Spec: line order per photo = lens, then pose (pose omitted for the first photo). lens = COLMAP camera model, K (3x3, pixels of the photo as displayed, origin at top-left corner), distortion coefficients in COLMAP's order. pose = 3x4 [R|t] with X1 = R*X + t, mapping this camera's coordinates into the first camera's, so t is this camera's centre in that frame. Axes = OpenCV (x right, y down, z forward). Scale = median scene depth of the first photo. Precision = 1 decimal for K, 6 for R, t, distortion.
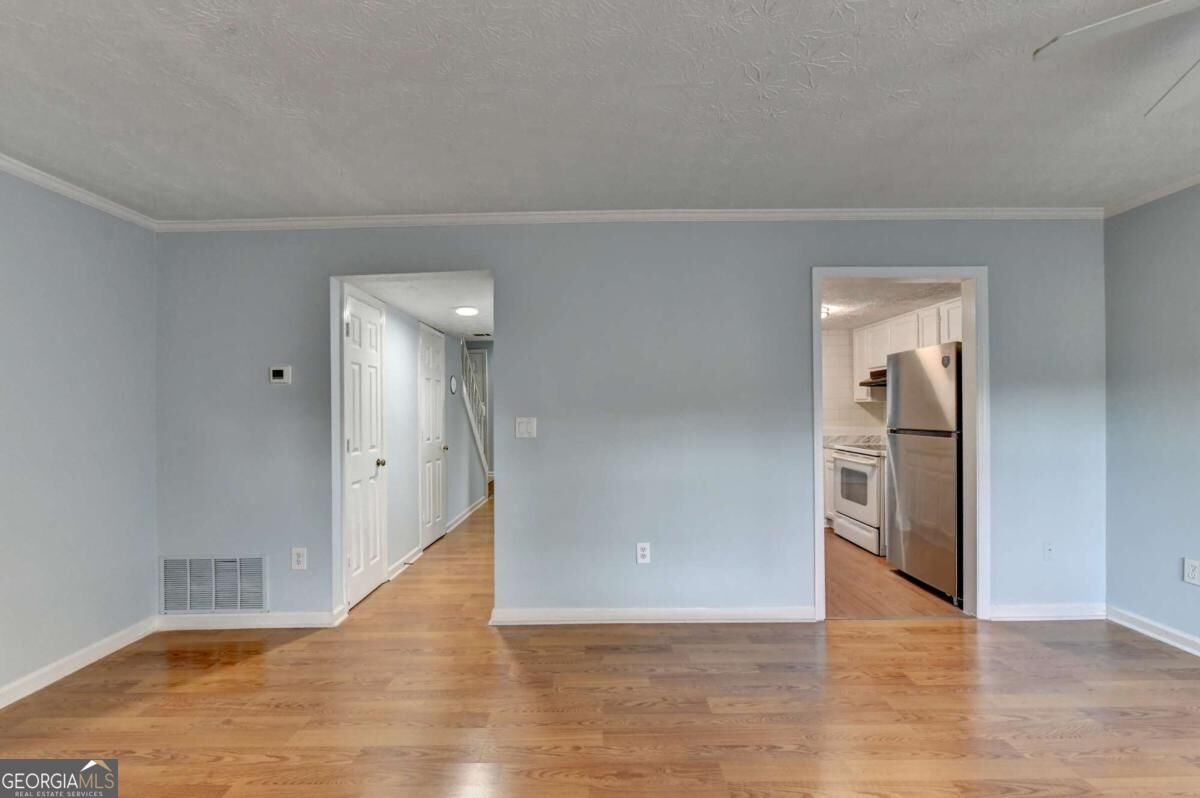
lens RADIAL K [[496.5, 0, 595.7], [0, 496.5, 402.3], [0, 0, 1]] dist [-0.009253, -0.000159]
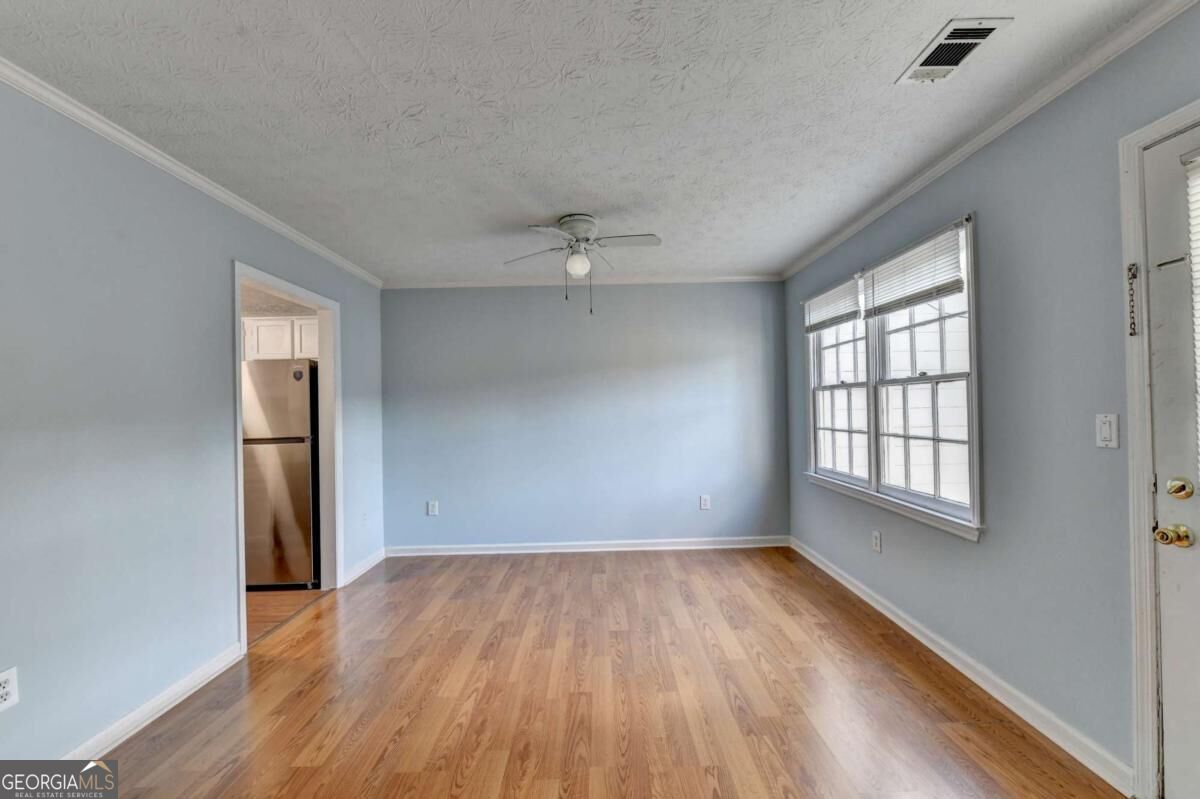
lens RADIAL K [[483.4, 0, 603.9], [0, 483.4, 402.2], [0, 0, 1]] dist [-0.008725, -0.000274]
pose [[-0.010123, 0.017302, 0.999799, -0.433391], [0.016676, 0.999714, -0.017132, 0.008967], [-0.999810, 0.016499, -0.010409, 0.348341]]
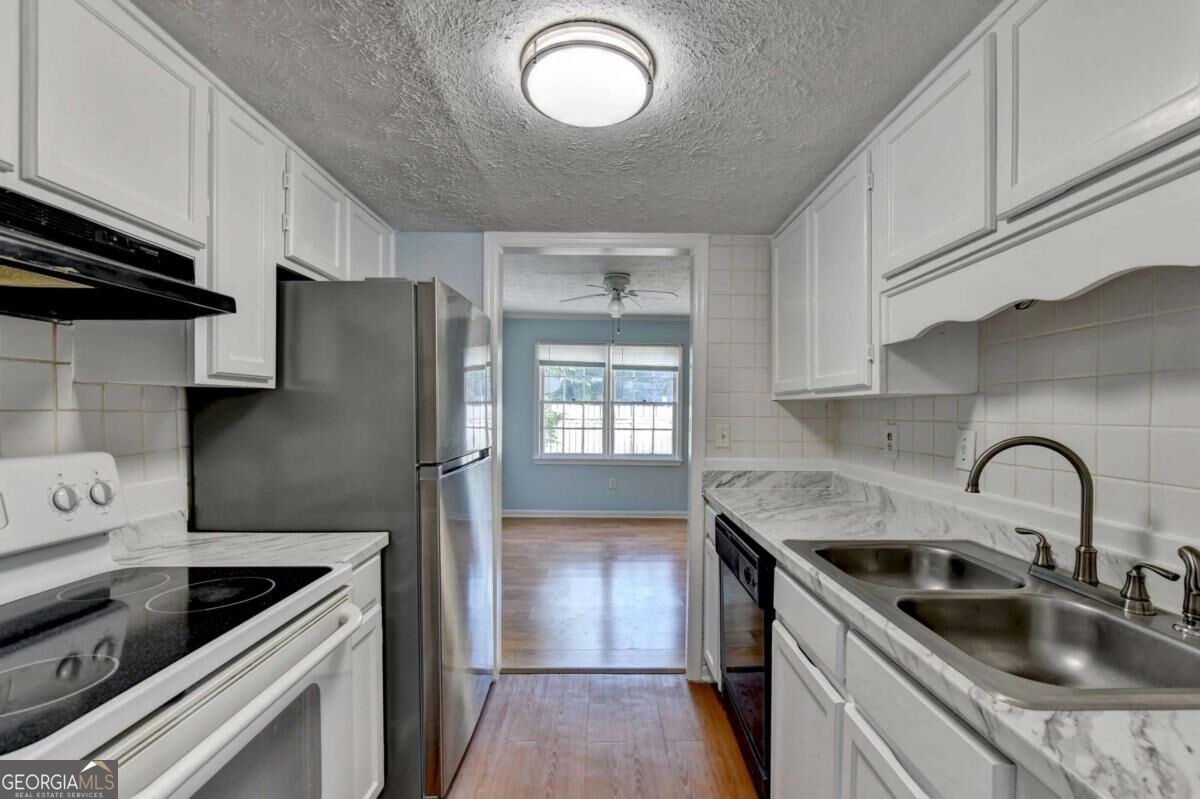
lens RADIAL K [[505.0, 0, 612.9], [0, 505.0, 418.5], [0, 0, 1]] dist [-0.008574, -0.000859]
pose [[-0.999740, -0.005400, -0.022169, 0.608213], [-0.005555, 0.999960, 0.006961, 0.011888], [0.022131, 0.007082, -0.999730, 1.828055]]
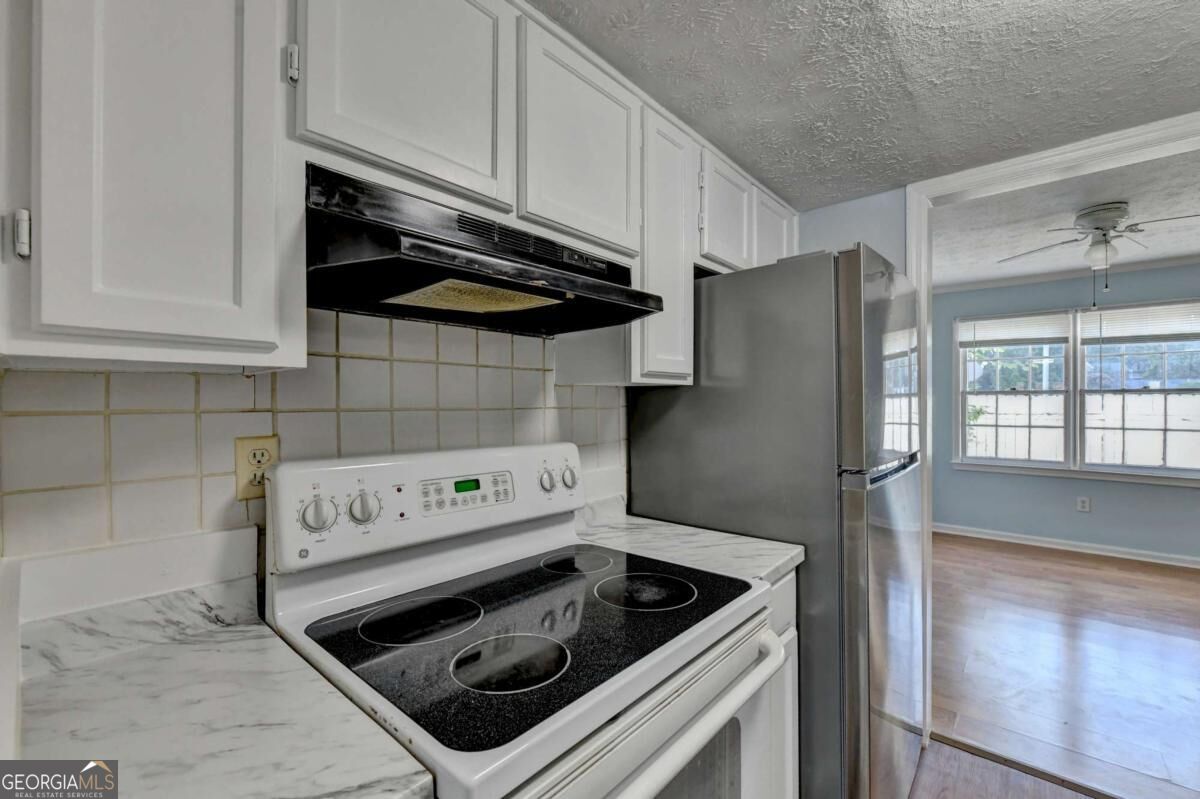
lens RADIAL K [[505.0, 0, 602.8], [0, 505.0, 405.0], [0, 0, 1]] dist [-0.008574, -0.000859]
pose [[-0.745154, 0.002487, 0.666888, 0.632729], [-0.001753, 0.999982, -0.005688, 0.011218], [-0.666891, -0.005408, -0.745136, 1.796916]]
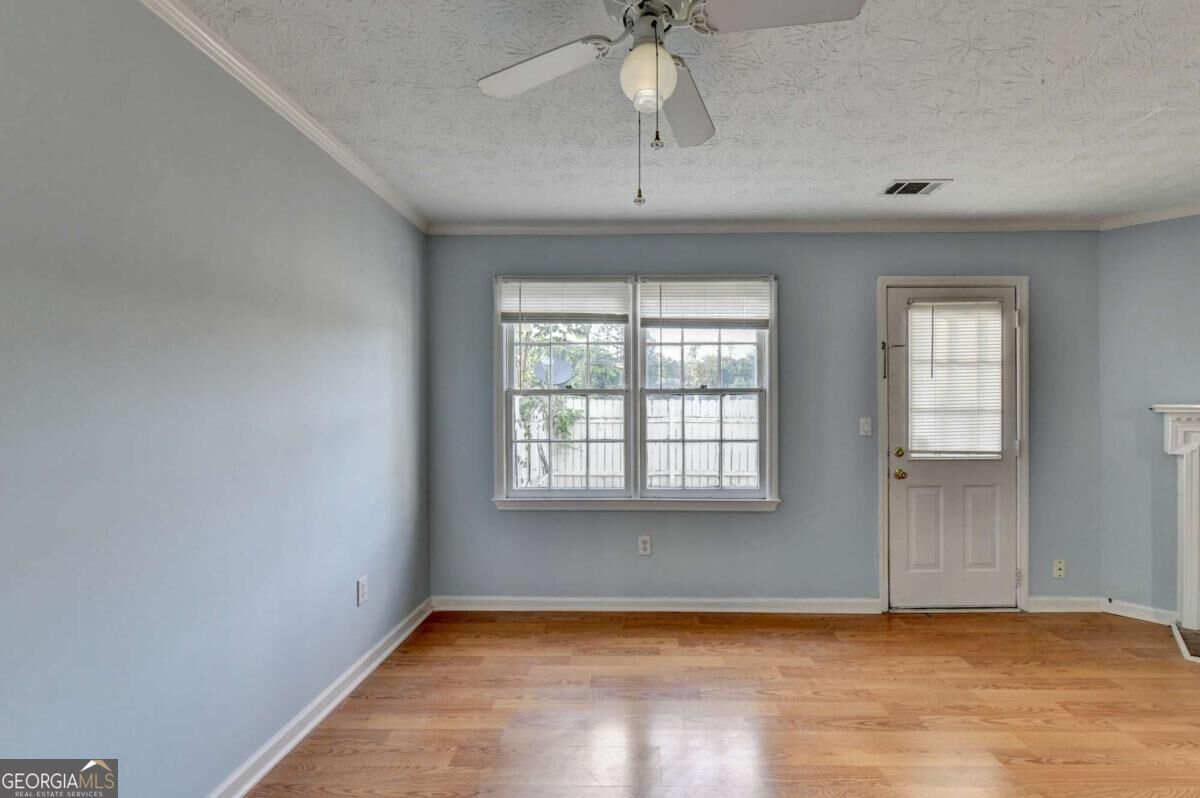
lens RADIAL K [[496.5, 0, 625.0], [0, 496.5, 414.9], [0, 0, 1]] dist [-0.009253, -0.000159]
pose [[-0.999738, 0.009495, 0.020804, 0.580175], [0.009650, 0.999926, 0.007350, 0.003549], [-0.020733, 0.007548, -0.999757, 0.829844]]
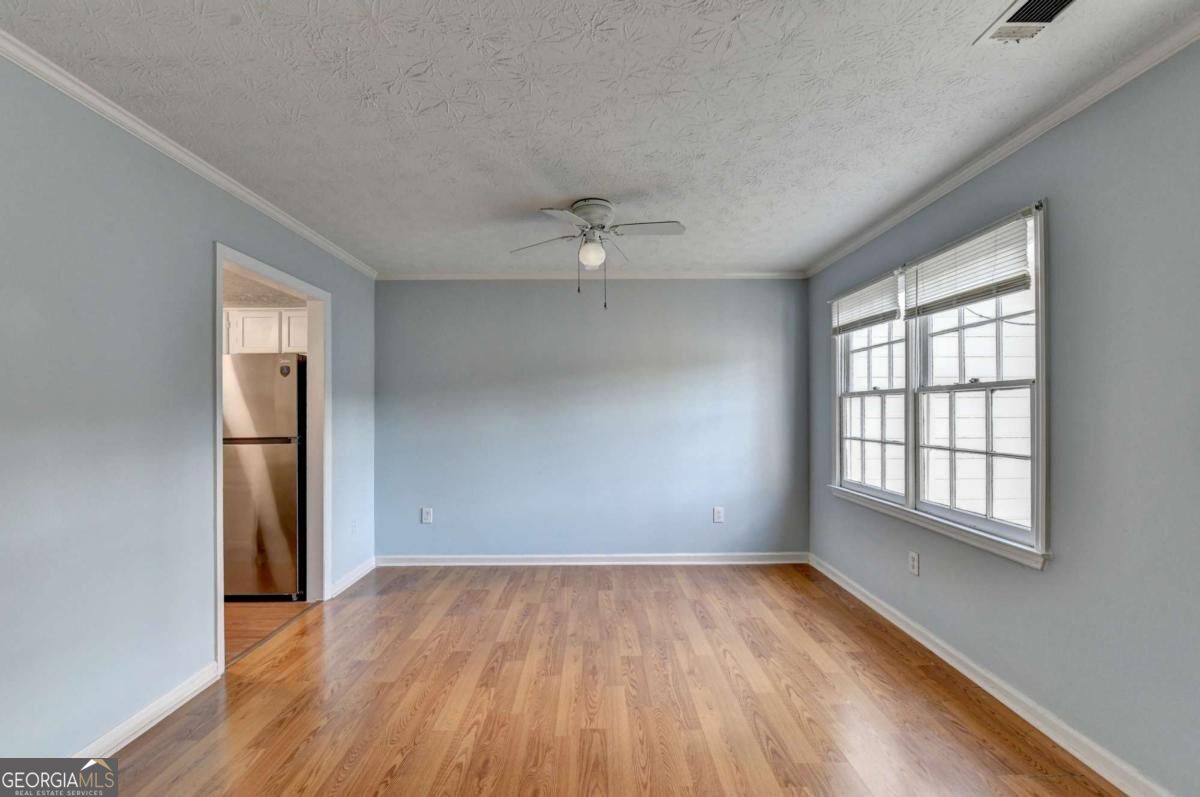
lens RADIAL K [[496.5, 0, 597.7], [0, 496.5, 409.0], [0, 0, 1]] dist [-0.009253, -0.000159]
pose [[-0.005210, 0.010207, 0.999934, -0.371774], [-0.001364, 0.999947, -0.010214, 0.008248], [-0.999985, -0.001417, -0.005195, 0.380985]]
